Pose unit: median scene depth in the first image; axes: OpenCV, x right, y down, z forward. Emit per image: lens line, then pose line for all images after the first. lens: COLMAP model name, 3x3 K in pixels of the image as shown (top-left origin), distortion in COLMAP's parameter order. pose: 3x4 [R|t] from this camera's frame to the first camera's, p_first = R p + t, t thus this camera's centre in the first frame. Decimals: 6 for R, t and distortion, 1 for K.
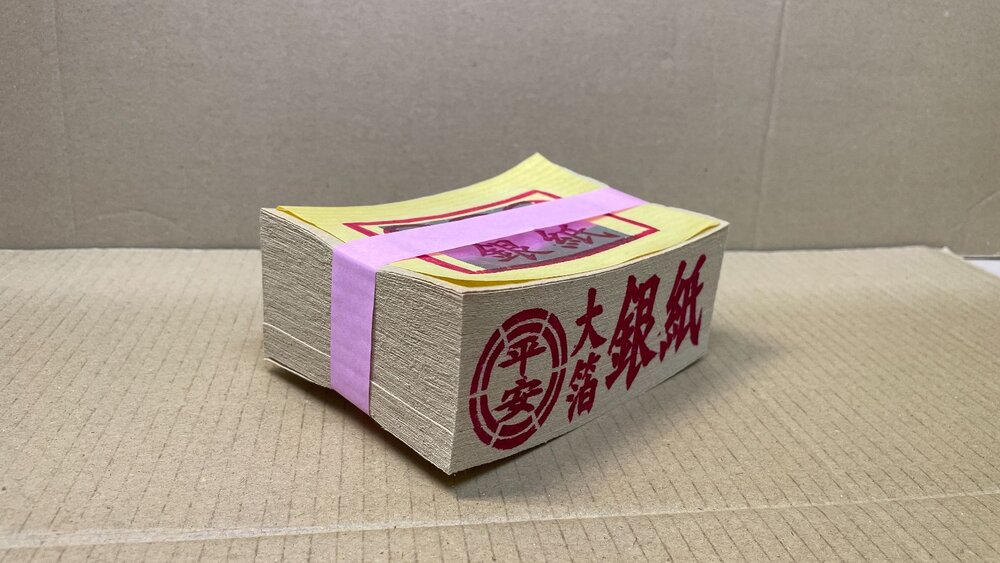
lens RADIAL K [[754.6, 0, 502.3], [0, 754.6, 287.4], [0, 0, 1]] dist [0.067494, -0.106505]
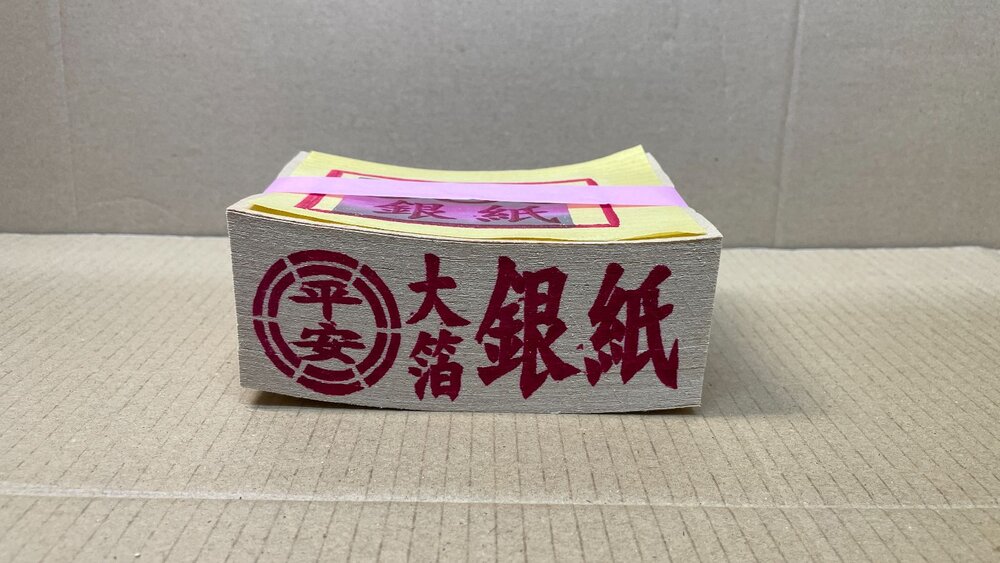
lens RADIAL K [[755.4, 0, 500.0], [0, 755.4, 281.5], [0, 0, 1]] dist [0.068585, -0.111680]
pose [[0.989017, 0.017125, -0.146805, 0.163749], [-0.023617, 0.998813, -0.042592, 0.044319], [0.145901, 0.045591, 0.988248, 0.059633]]
